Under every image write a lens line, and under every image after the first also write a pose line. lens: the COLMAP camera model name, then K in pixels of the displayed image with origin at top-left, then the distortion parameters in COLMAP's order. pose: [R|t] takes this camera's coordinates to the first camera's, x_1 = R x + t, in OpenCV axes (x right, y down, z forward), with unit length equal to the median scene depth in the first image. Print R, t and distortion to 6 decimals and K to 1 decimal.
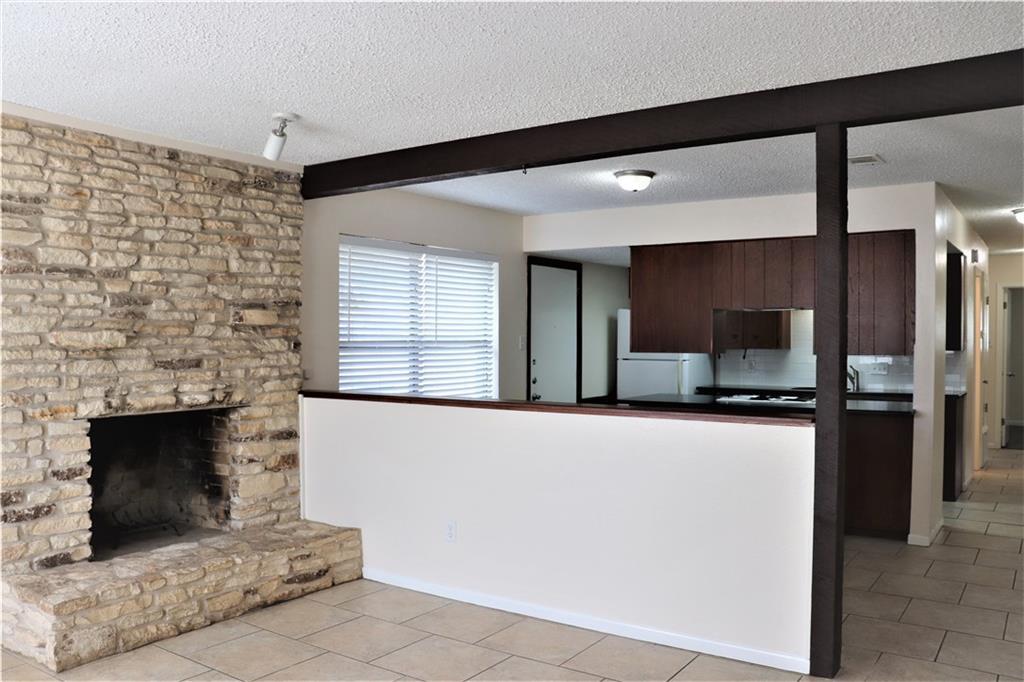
lens RADIAL K [[847.8, 0, 506.0], [0, 847.8, 350.6], [0, 0, 1]] dist [-0.179403, 0.169398]
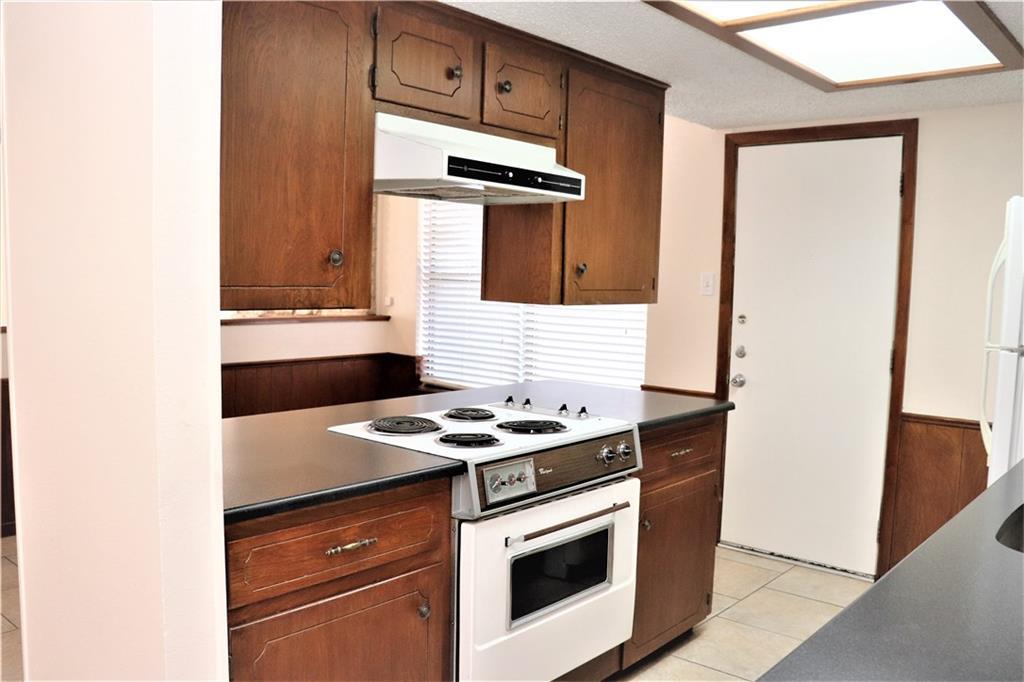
lens RADIAL K [[847.8, 0, 506.0], [0, 847.8, 350.6], [0, 0, 1]] dist [-0.179403, 0.169398]
pose [[-0.117567, 0.085044, -0.989417, 0.997017], [-0.037962, 0.995213, 0.090053, -0.016489], [0.992339, 0.048147, -0.113776, 1.489273]]
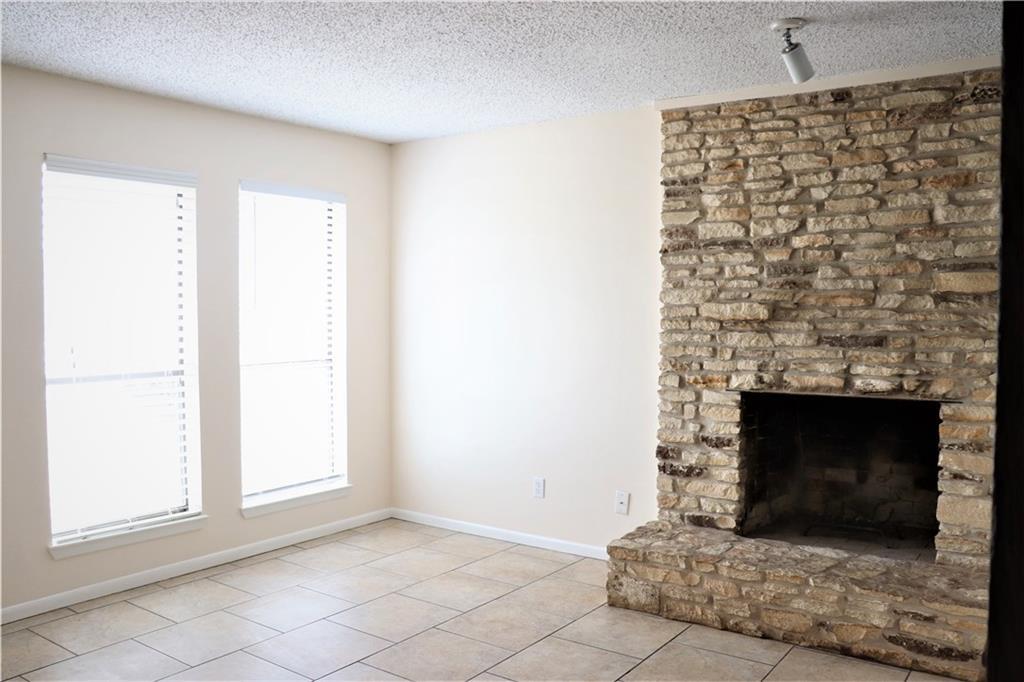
lens RADIAL K [[847.8, 0, 506.0], [0, 847.8, 350.6], [0, 0, 1]] dist [-0.179403, 0.169398]
pose [[-0.020812, 0.045620, -0.998742, 0.440242], [-0.015183, 0.998829, 0.045941, -0.007074], [0.999668, 0.016120, -0.020095, 0.640882]]
